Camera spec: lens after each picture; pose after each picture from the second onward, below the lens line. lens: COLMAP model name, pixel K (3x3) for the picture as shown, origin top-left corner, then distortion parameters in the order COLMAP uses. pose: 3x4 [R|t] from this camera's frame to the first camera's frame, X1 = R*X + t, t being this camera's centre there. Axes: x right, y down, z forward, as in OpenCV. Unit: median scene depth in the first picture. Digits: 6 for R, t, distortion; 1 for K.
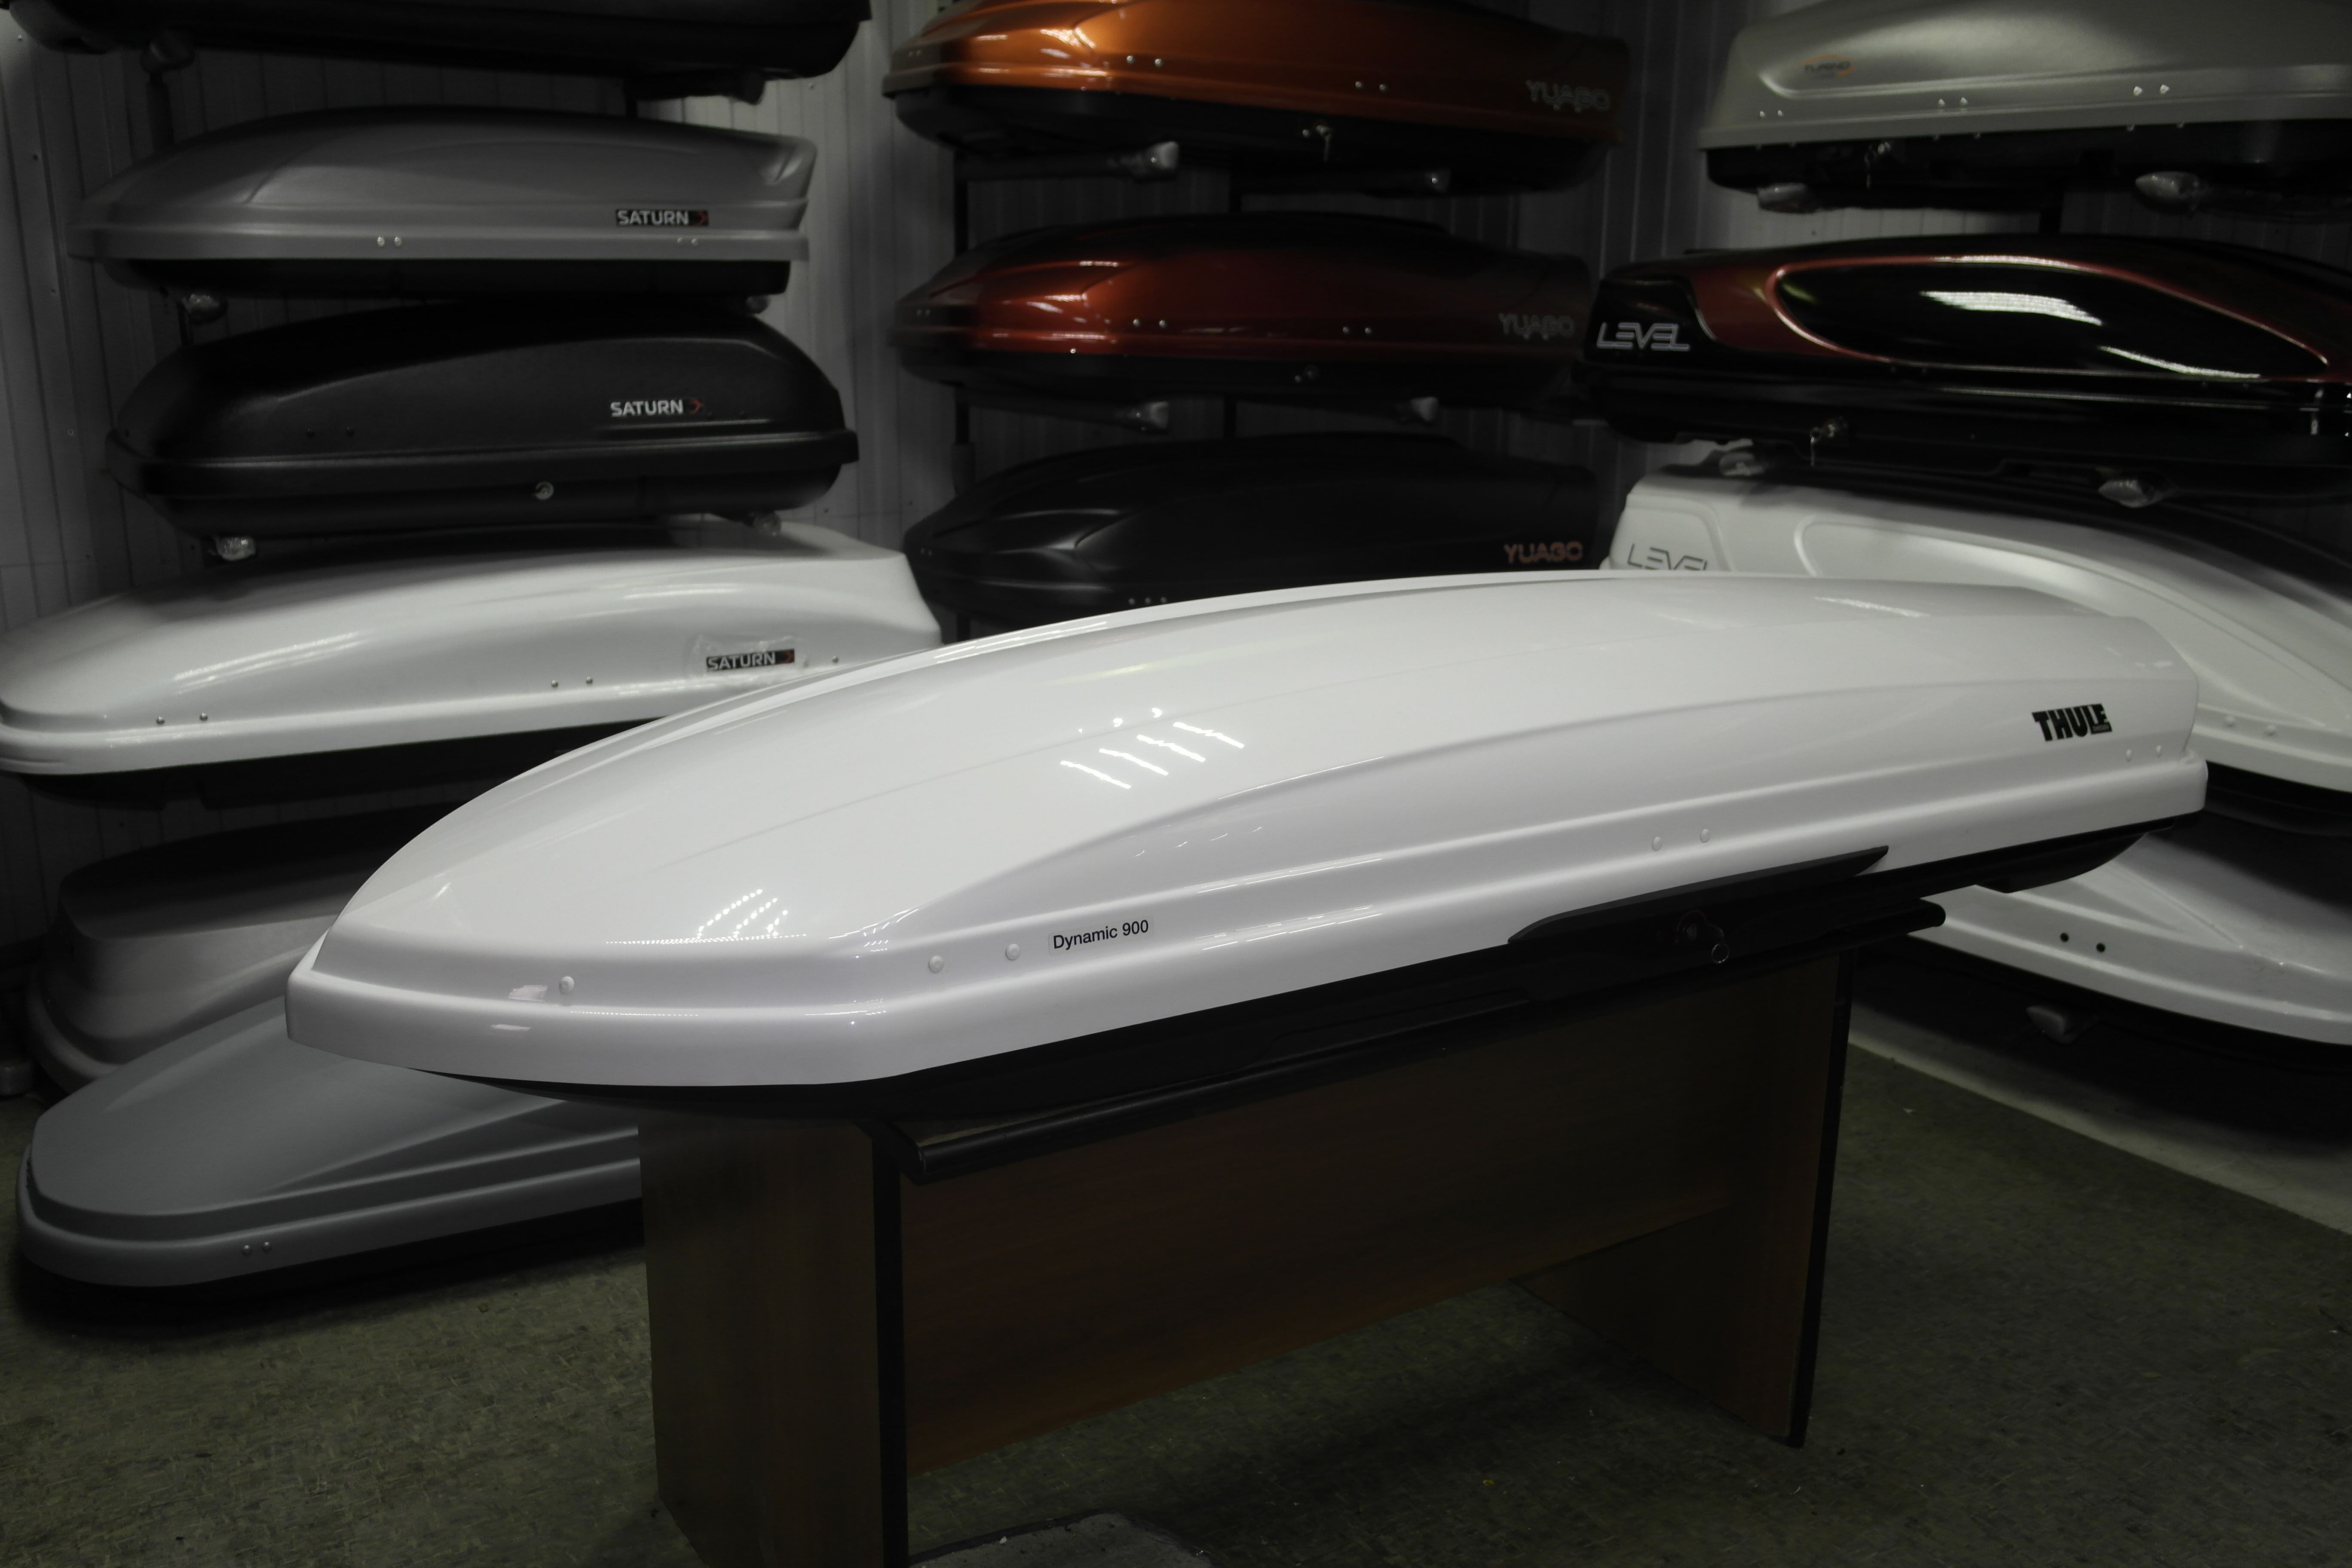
lens RADIAL K [[2044.1, 0, 1176.0], [0, 2044.1, 784.0], [0, 0, 1]] dist [0.010886, 0.004044]
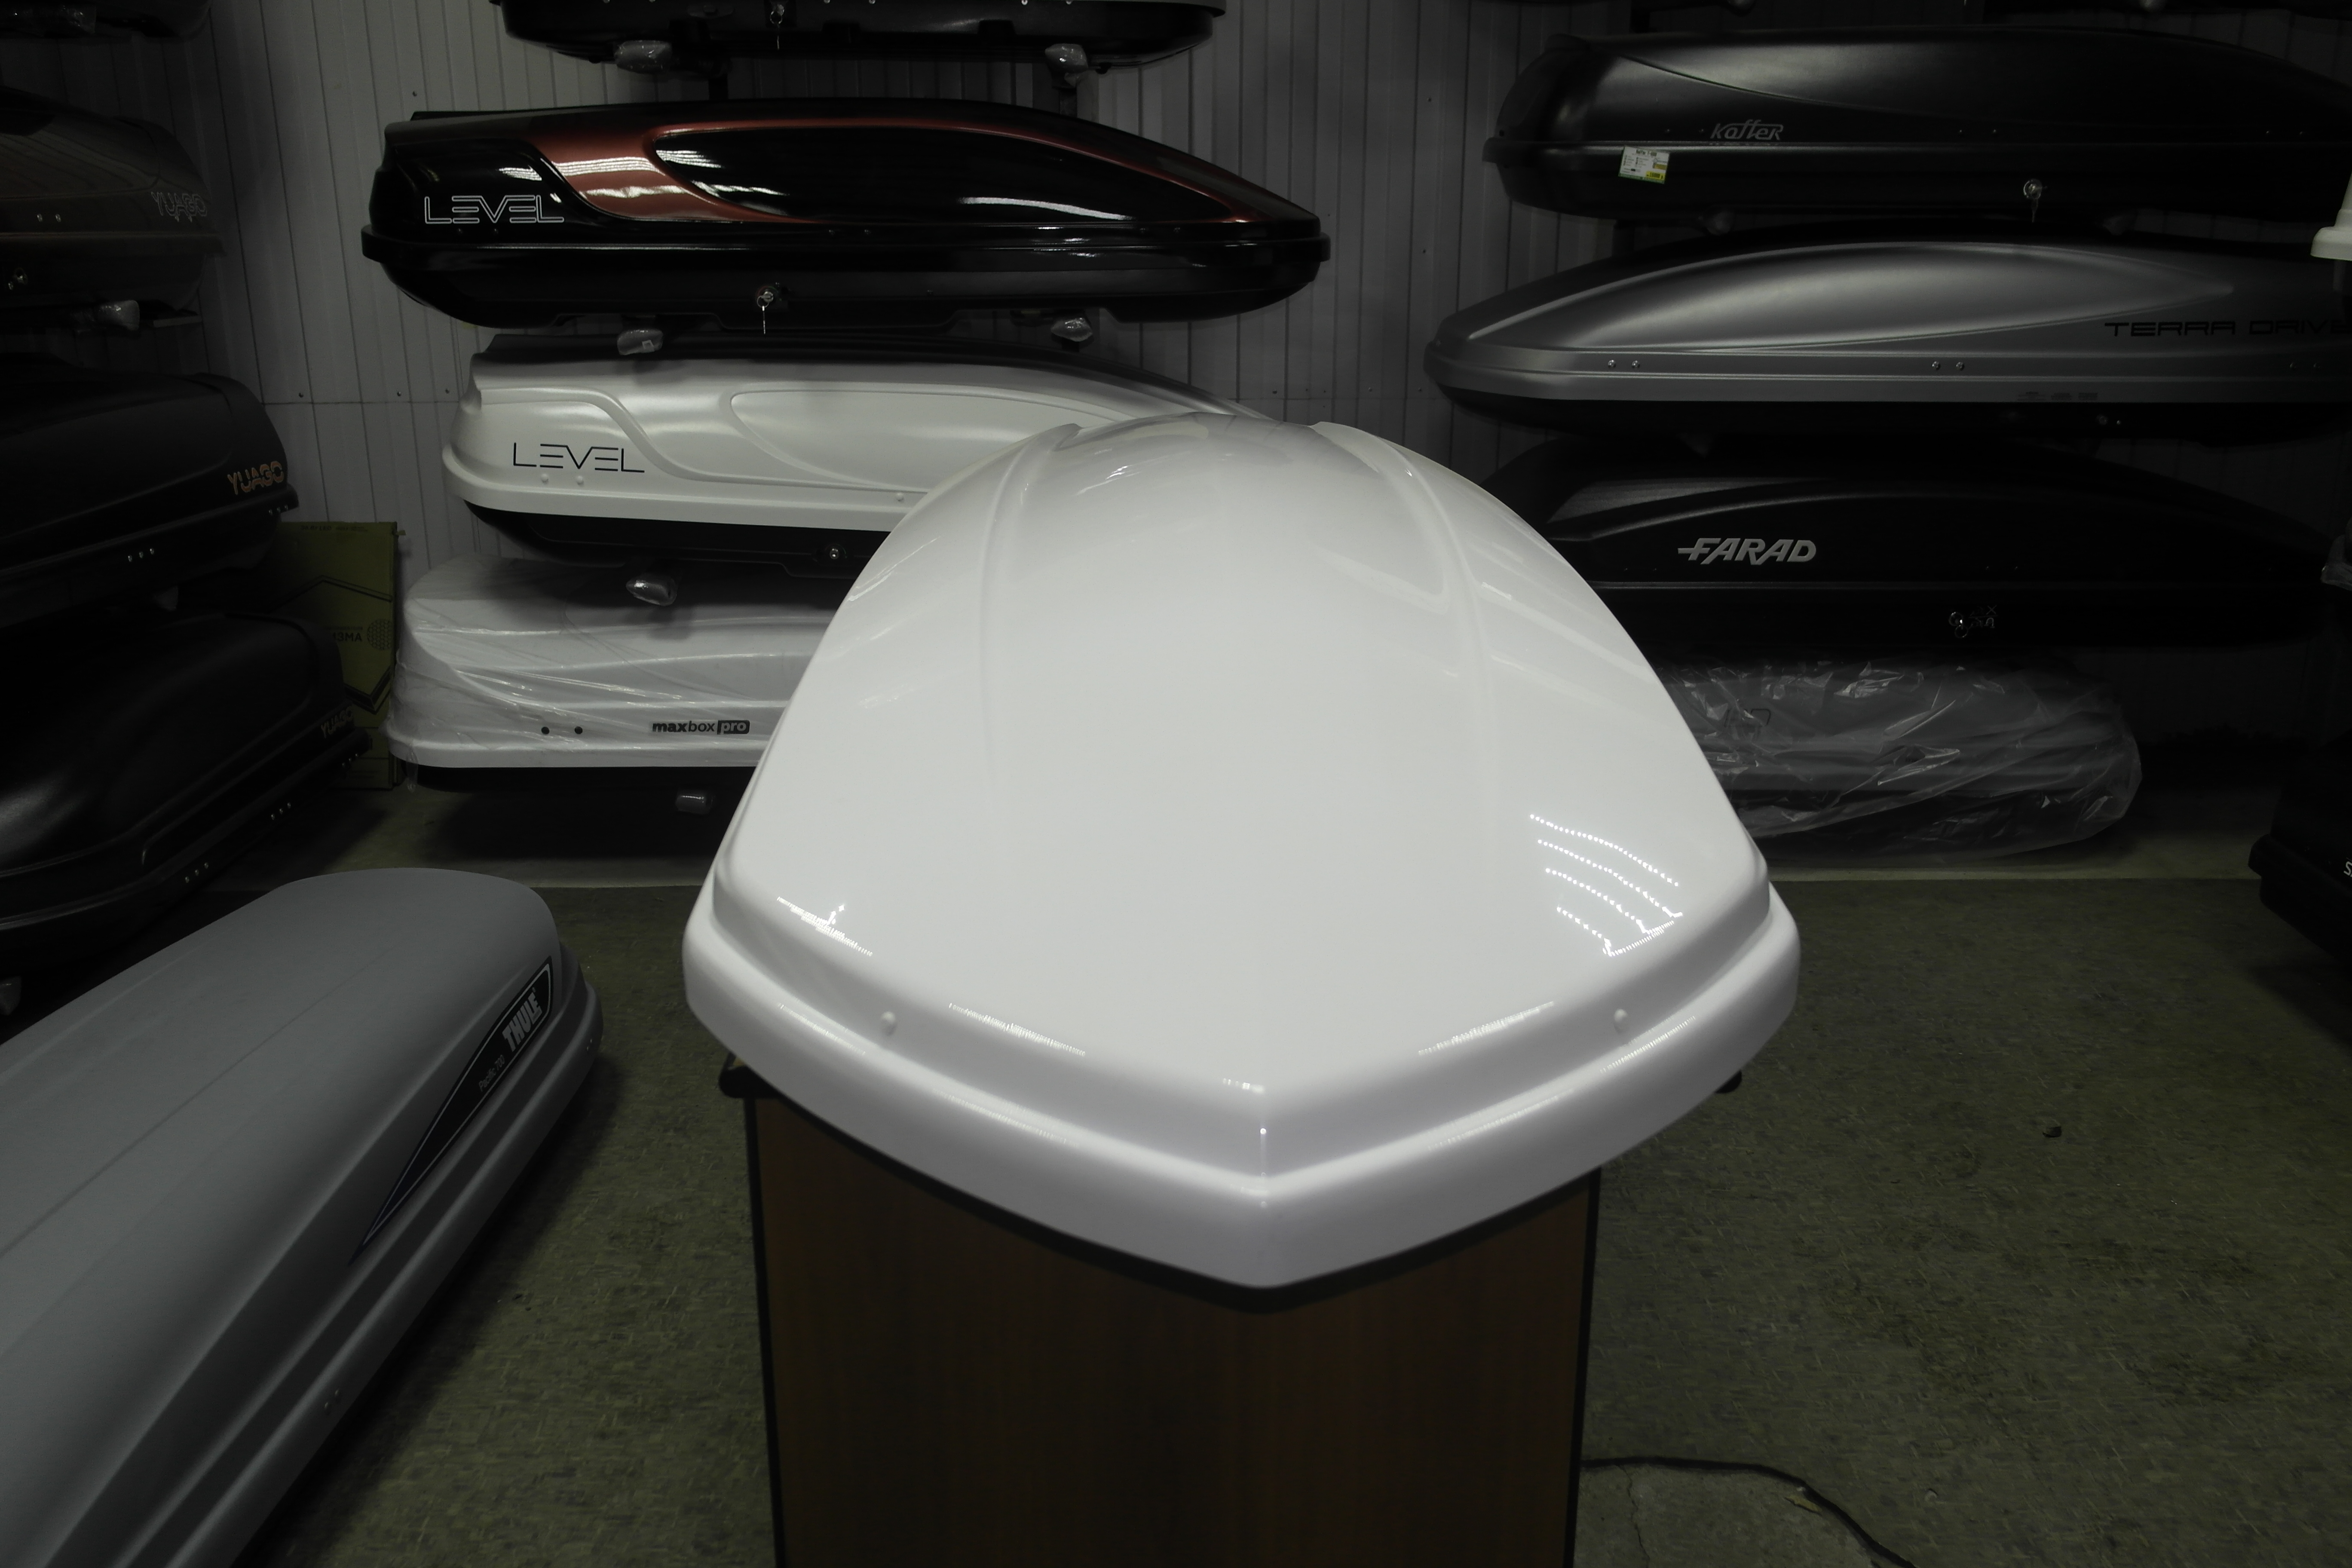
lens RADIAL K [[2044.1, 0, 1176.0], [0, 2044.1, 784.0], [0, 0, 1]] dist [0.010886, 0.004044]
pose [[0.530498, -0.259362, 0.807034, -0.405918], [0.216248, 0.961950, 0.167000, -0.062125], [-0.819640, 0.085927, 0.566399, 0.268929]]
